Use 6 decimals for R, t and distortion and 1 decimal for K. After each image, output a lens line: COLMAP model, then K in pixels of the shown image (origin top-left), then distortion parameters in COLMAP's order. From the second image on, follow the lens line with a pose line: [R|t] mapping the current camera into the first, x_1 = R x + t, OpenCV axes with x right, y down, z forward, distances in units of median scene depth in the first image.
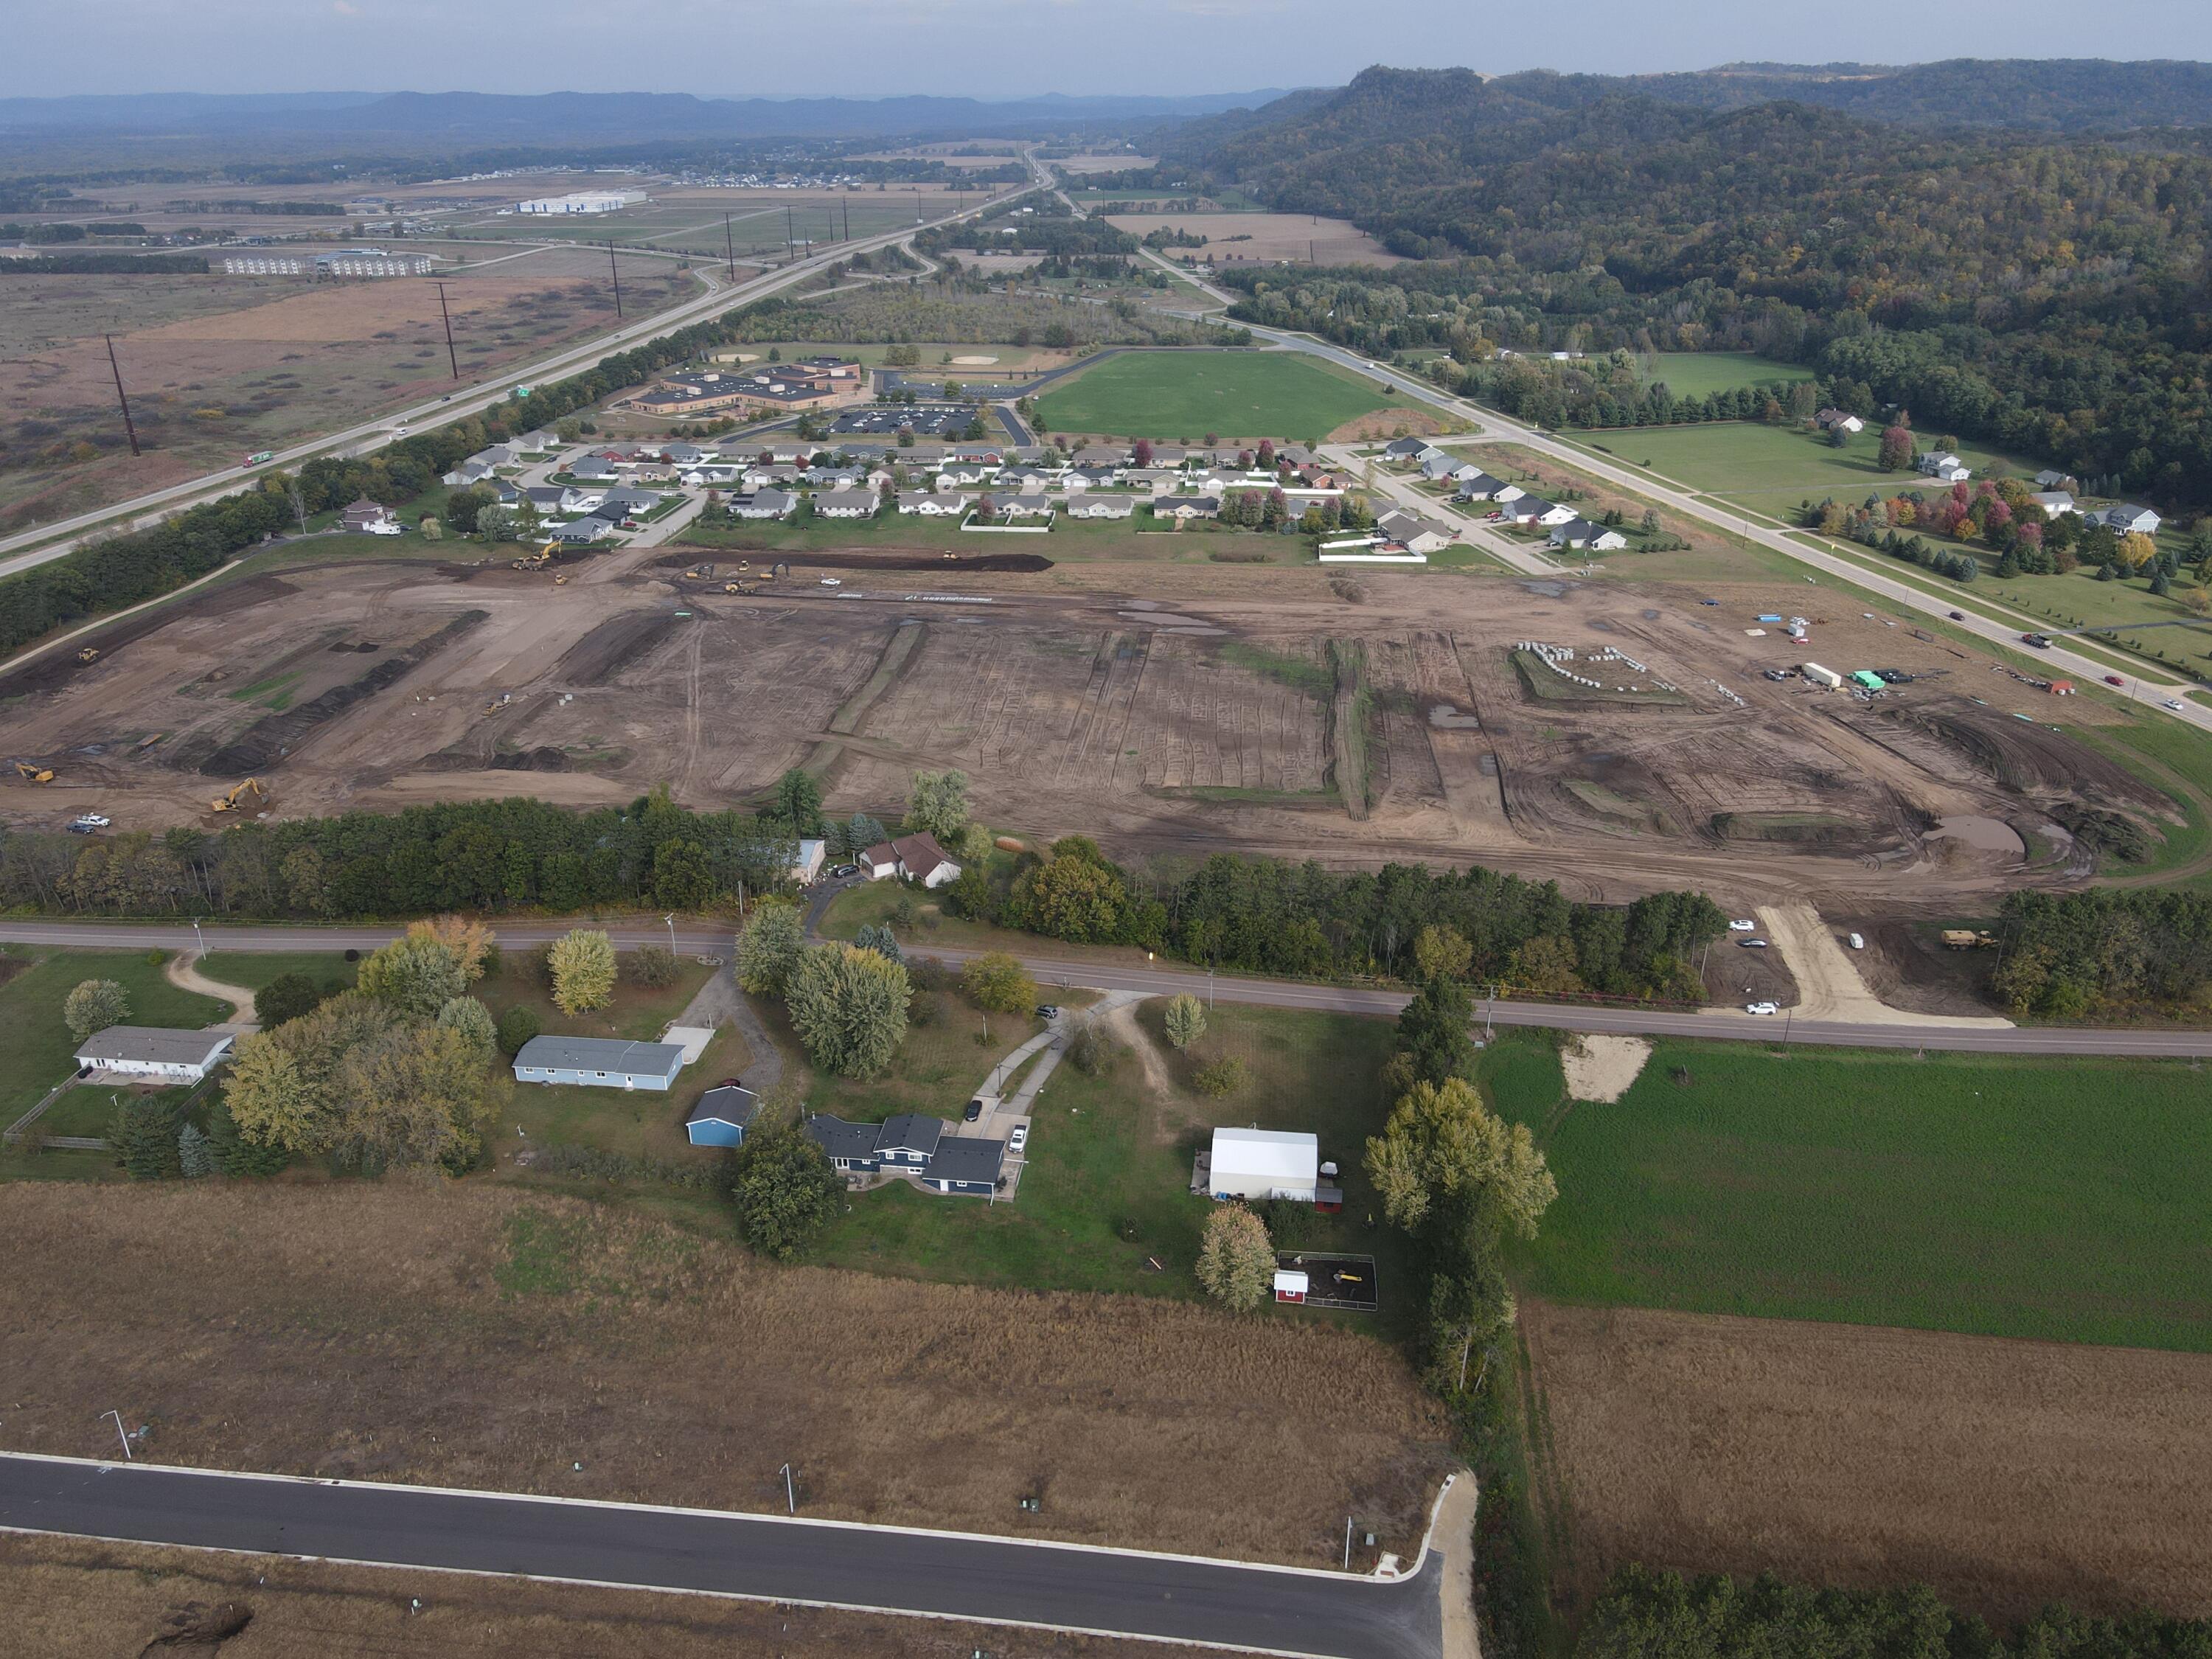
lens RADIAL K [[1596.2, 0, 1106.0], [0, 1596.2, 829.5], [0, 0, 1]] dist [-0.009220, 0.013672]
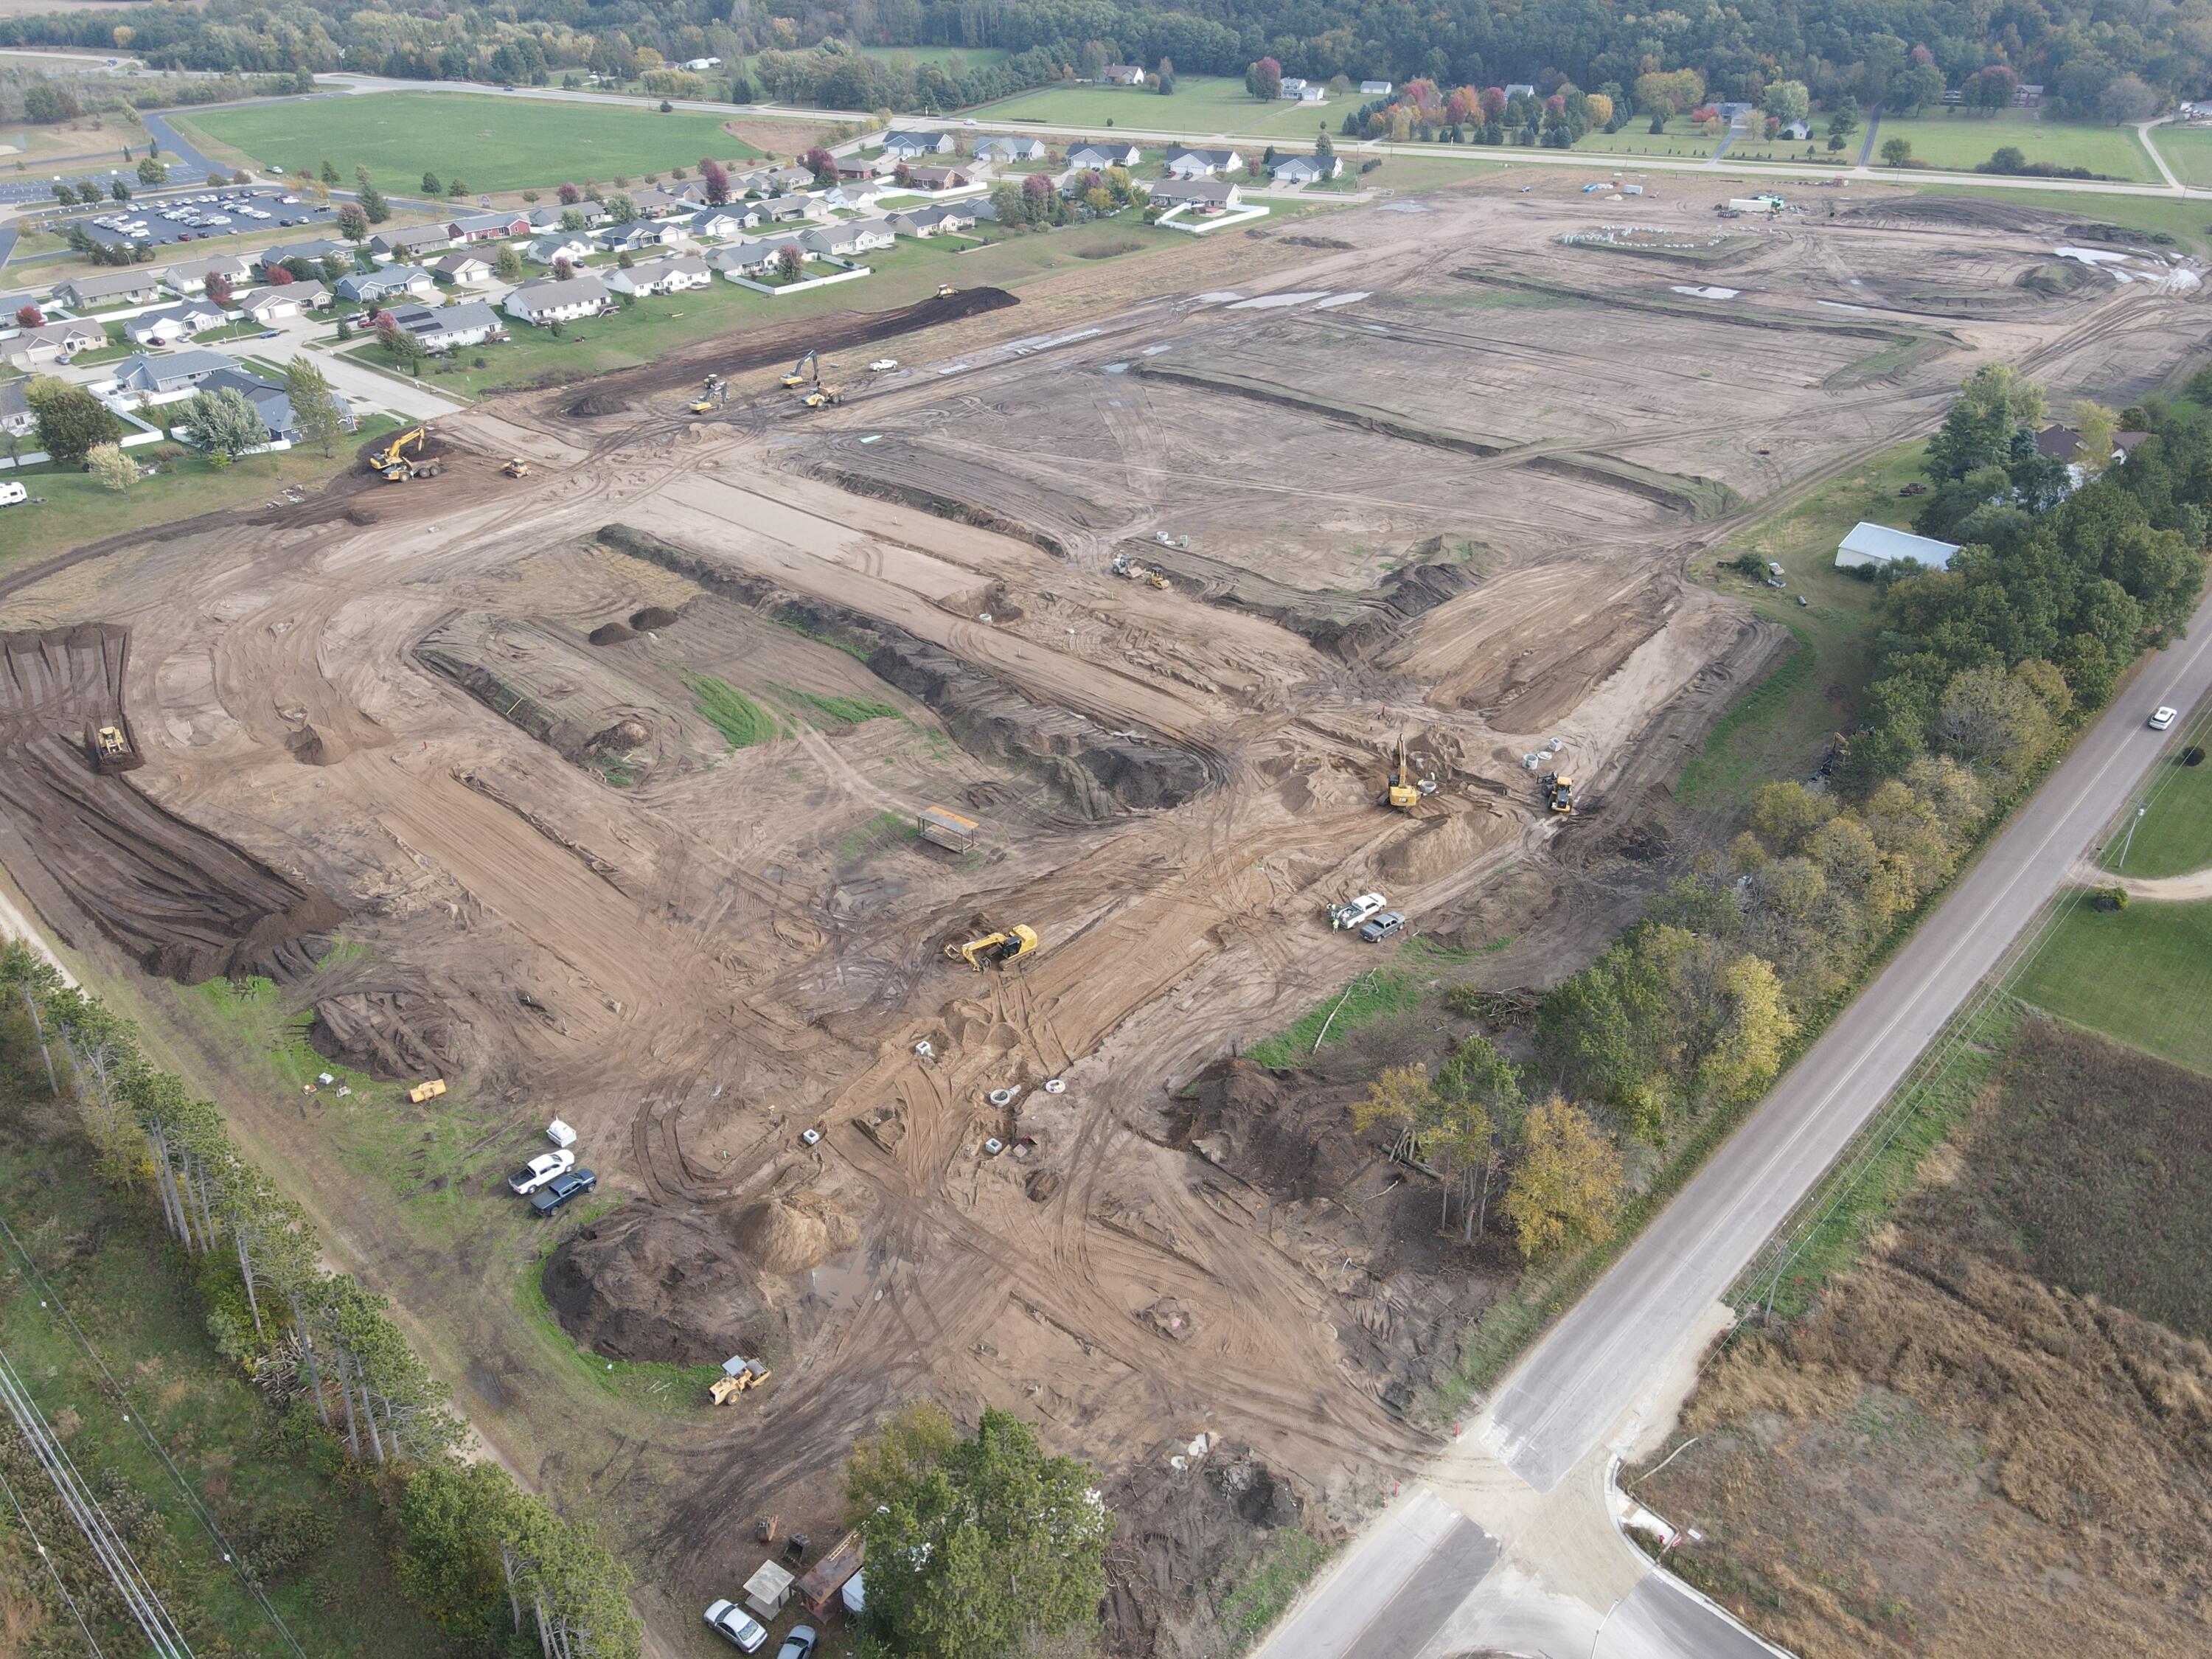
lens RADIAL K [[1596.2, 0, 1106.0], [0, 1596.2, 829.5], [0, 0, 1]] dist [-0.009220, 0.013672]
pose [[0.616068, -0.417206, 0.668131, -0.748517], [0.338647, 0.906108, 0.253550, -0.132787], [-0.711181, 0.070057, 0.699509, 0.539855]]
